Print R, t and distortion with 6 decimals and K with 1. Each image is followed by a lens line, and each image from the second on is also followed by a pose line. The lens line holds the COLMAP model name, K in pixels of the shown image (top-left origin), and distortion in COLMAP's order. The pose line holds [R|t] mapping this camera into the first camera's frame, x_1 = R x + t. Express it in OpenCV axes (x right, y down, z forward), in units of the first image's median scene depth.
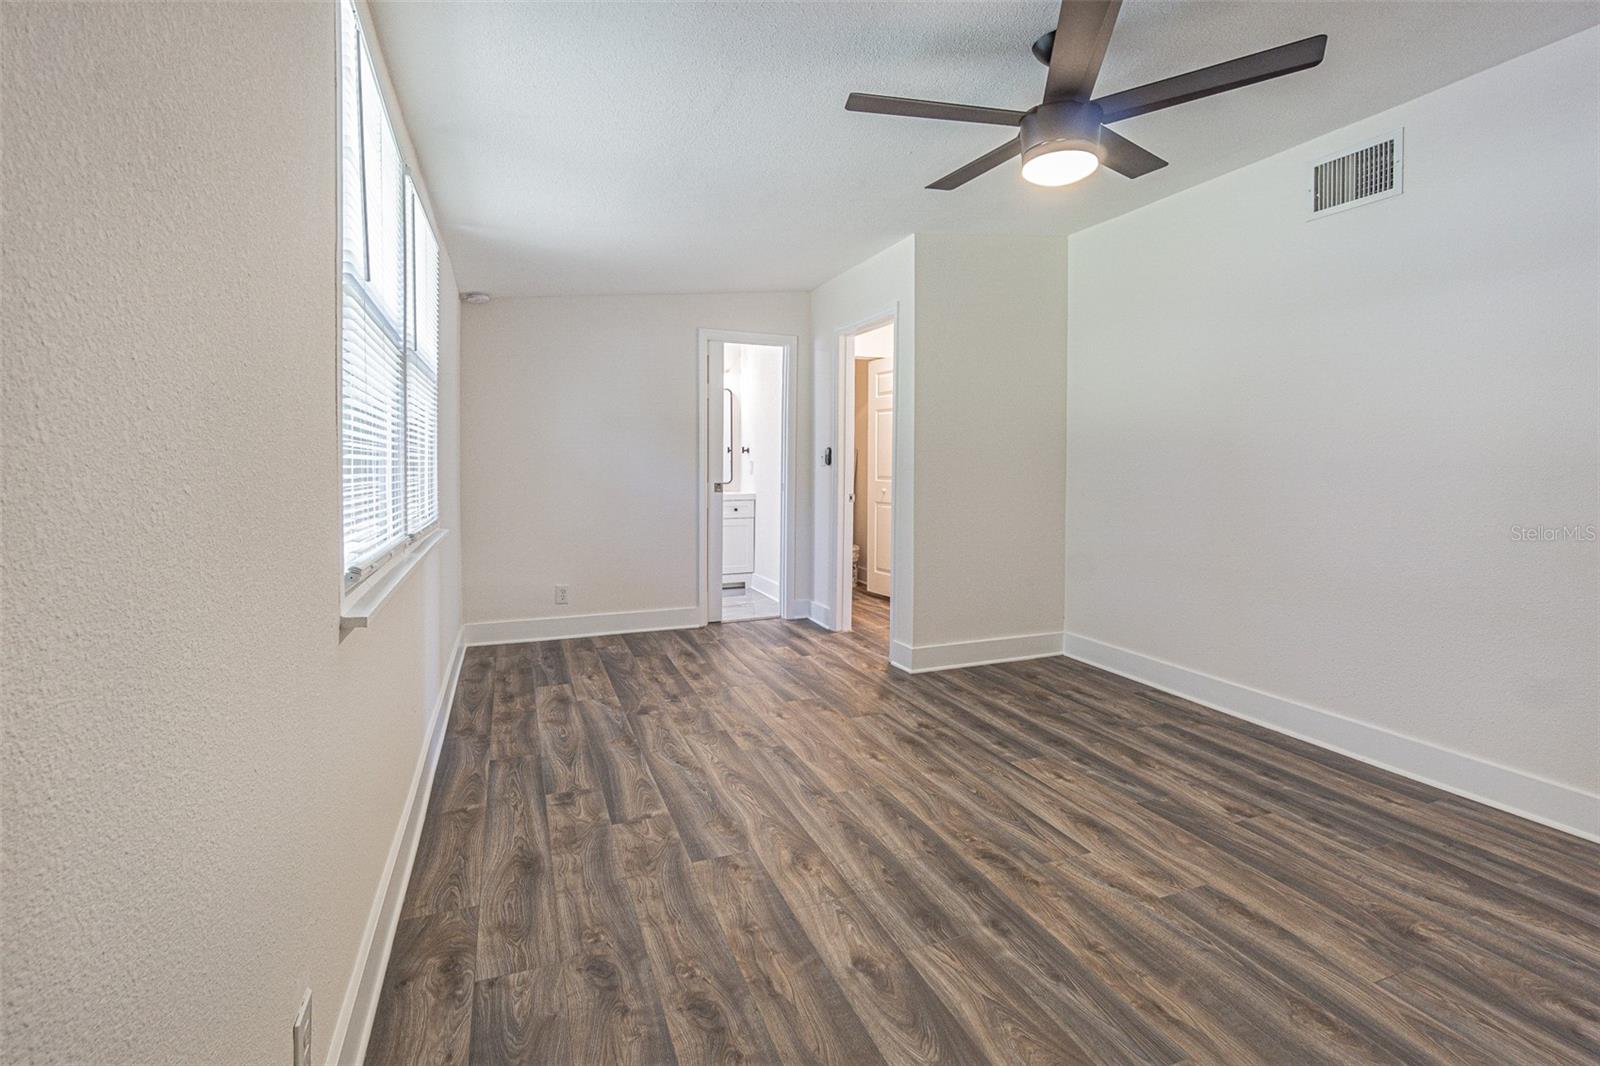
lens RADIAL K [[691.5, 0, 803.9], [0, 691.5, 524.5], [0, 0, 1]] dist [0.000255, 0.000997]
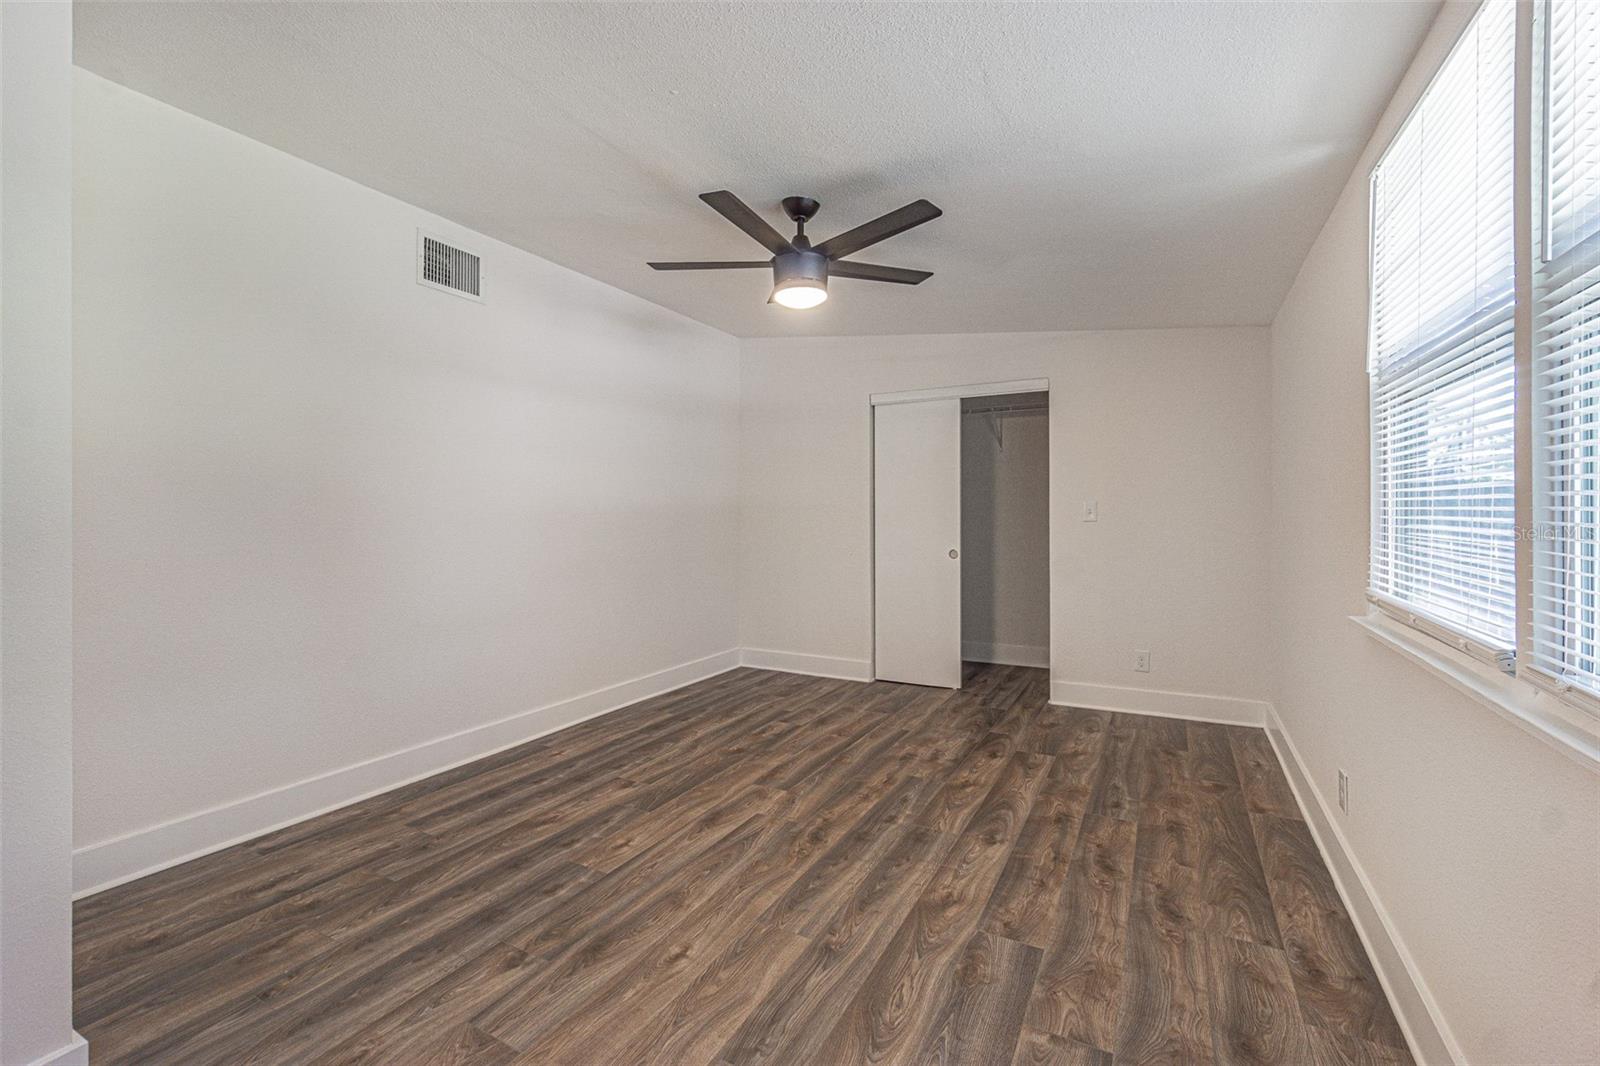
lens RADIAL K [[691.5, 0, 806.5], [0, 691.5, 529.9], [0, 0, 1]] dist [0.000255, 0.000997]
pose [[-0.633158, -0.019271, 0.773783, -0.610700], [0.068355, 0.994392, 0.080697, -0.144772], [-0.770998, 0.103986, -0.628290, 1.631535]]
